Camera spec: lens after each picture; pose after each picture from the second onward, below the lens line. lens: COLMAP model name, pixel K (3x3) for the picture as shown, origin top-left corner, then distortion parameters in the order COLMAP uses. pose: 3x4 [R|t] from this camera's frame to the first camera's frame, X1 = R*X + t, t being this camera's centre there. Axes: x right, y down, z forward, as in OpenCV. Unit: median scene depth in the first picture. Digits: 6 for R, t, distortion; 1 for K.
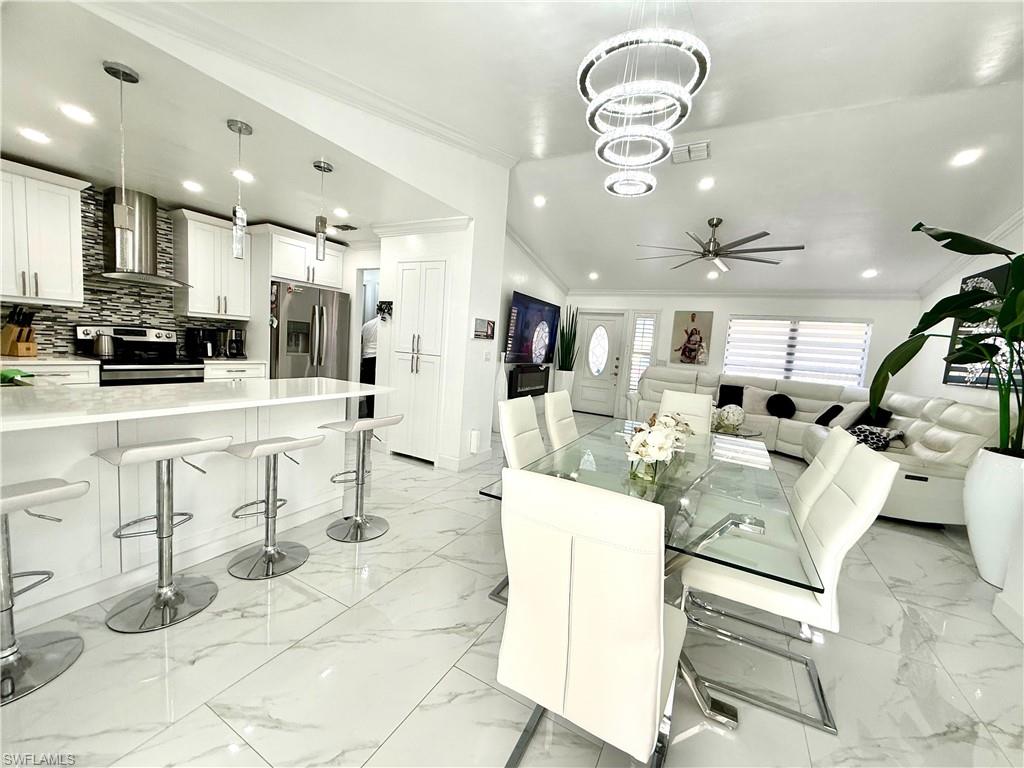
lens RADIAL K [[405.9, 0, 507.9], [0, 405.9, 383.1], [0, 0, 1]] dist [0.000247, -0.000323]
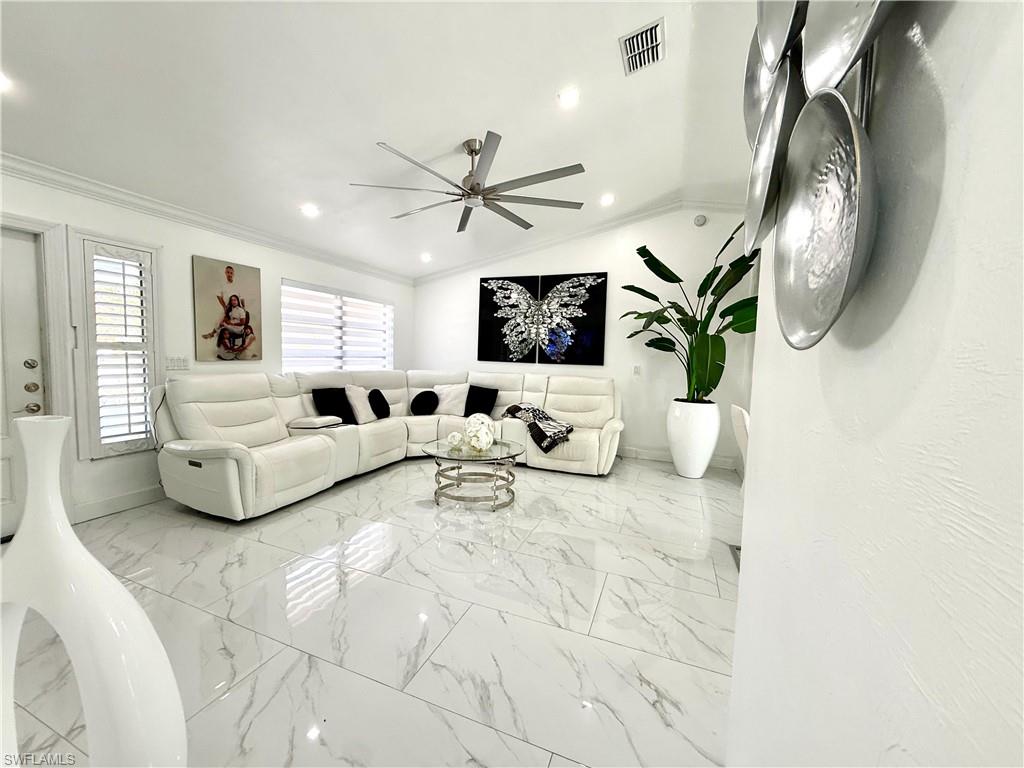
lens RADIAL K [[405.9, 0, 507.9], [0, 405.9, 383.1], [0, 0, 1]] dist [0.000247, -0.000323]
pose [[-0.115520, -0.147235, 0.982332, -0.165161], [0.060832, 0.986048, 0.154946, -0.101919], [-0.991441, 0.077656, -0.104951, 0.887481]]
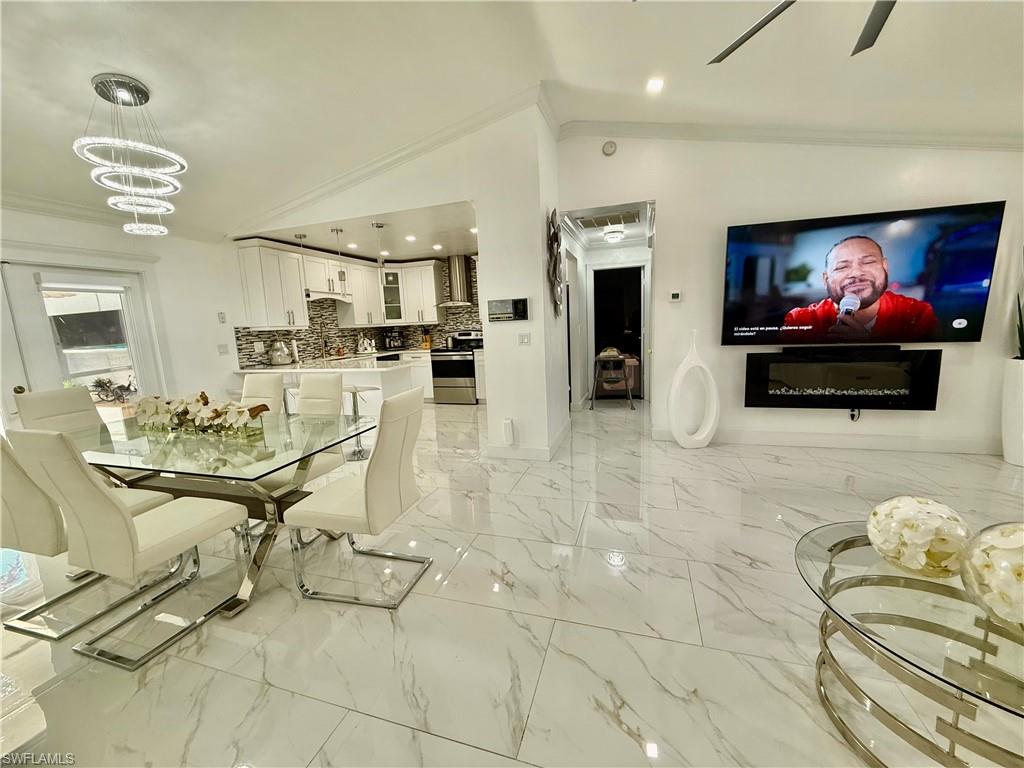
lens RADIAL K [[405.9, 0, 507.9], [0, 405.9, 383.1], [0, 0, 1]] dist [0.000247, -0.000323]
pose [[0.184960, 0.067011, -0.980459, 0.605173], [-0.037879, 0.997417, 0.061024, -0.018877], [0.982016, 0.025852, 0.187021, 0.600613]]
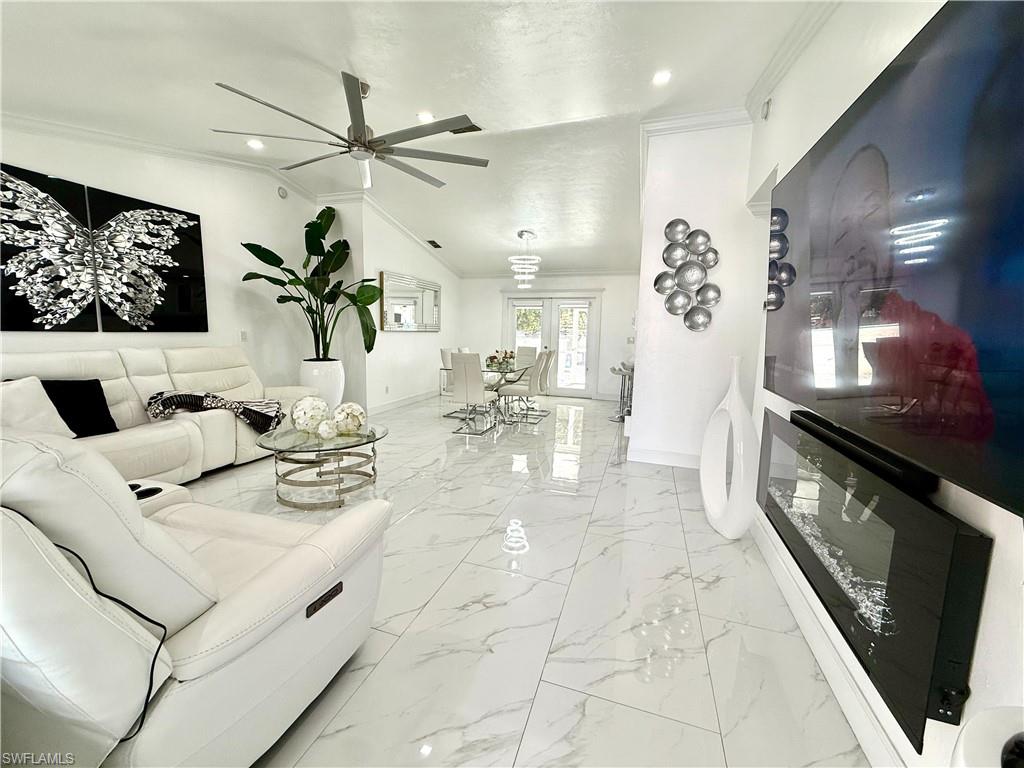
lens RADIAL K [[405.9, 0, 507.9], [0, 405.9, 383.1], [0, 0, 1]] dist [0.000247, -0.000323]
pose [[-0.980114, -0.073521, -0.184311, 0.321735], [-0.112555, 0.970933, 0.211237, -0.116415], [0.163423, 0.227782, -0.959900, 1.433405]]
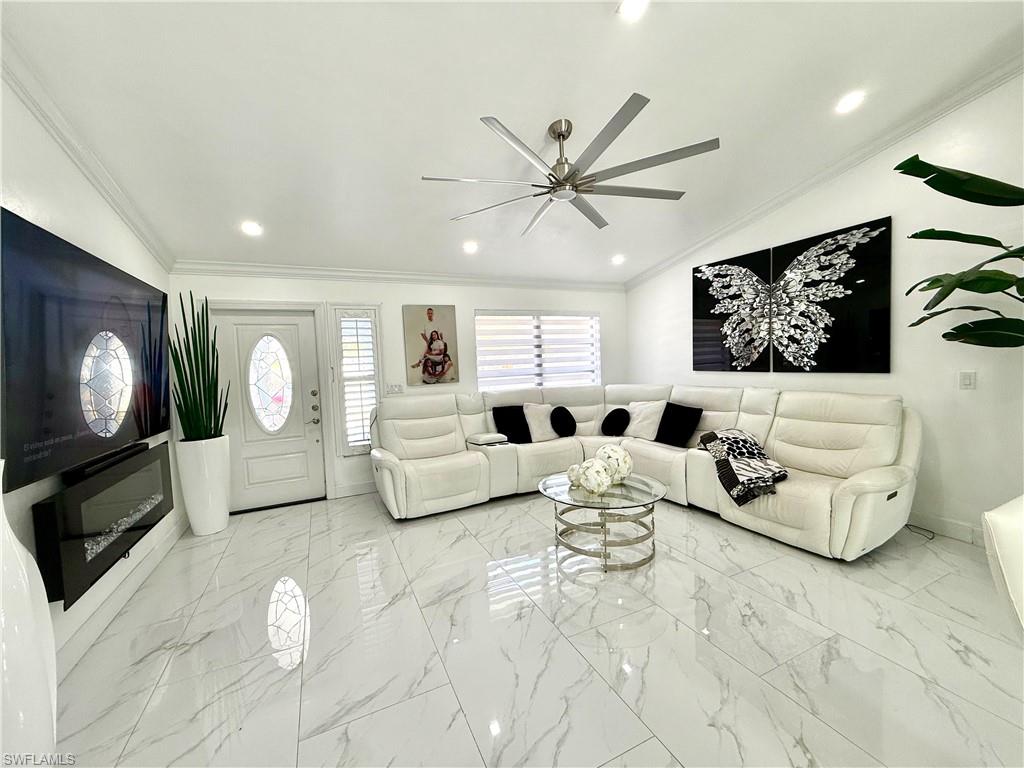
lens RADIAL K [[405.9, 0, 507.9], [0, 405.9, 383.1], [0, 0, 1]] dist [0.000247, -0.000323]
pose [[0.585277, -0.143904, 0.797962, -0.016763], [0.162915, 0.984926, 0.058129, -0.087571], [-0.794298, 0.095979, 0.599898, 0.646424]]
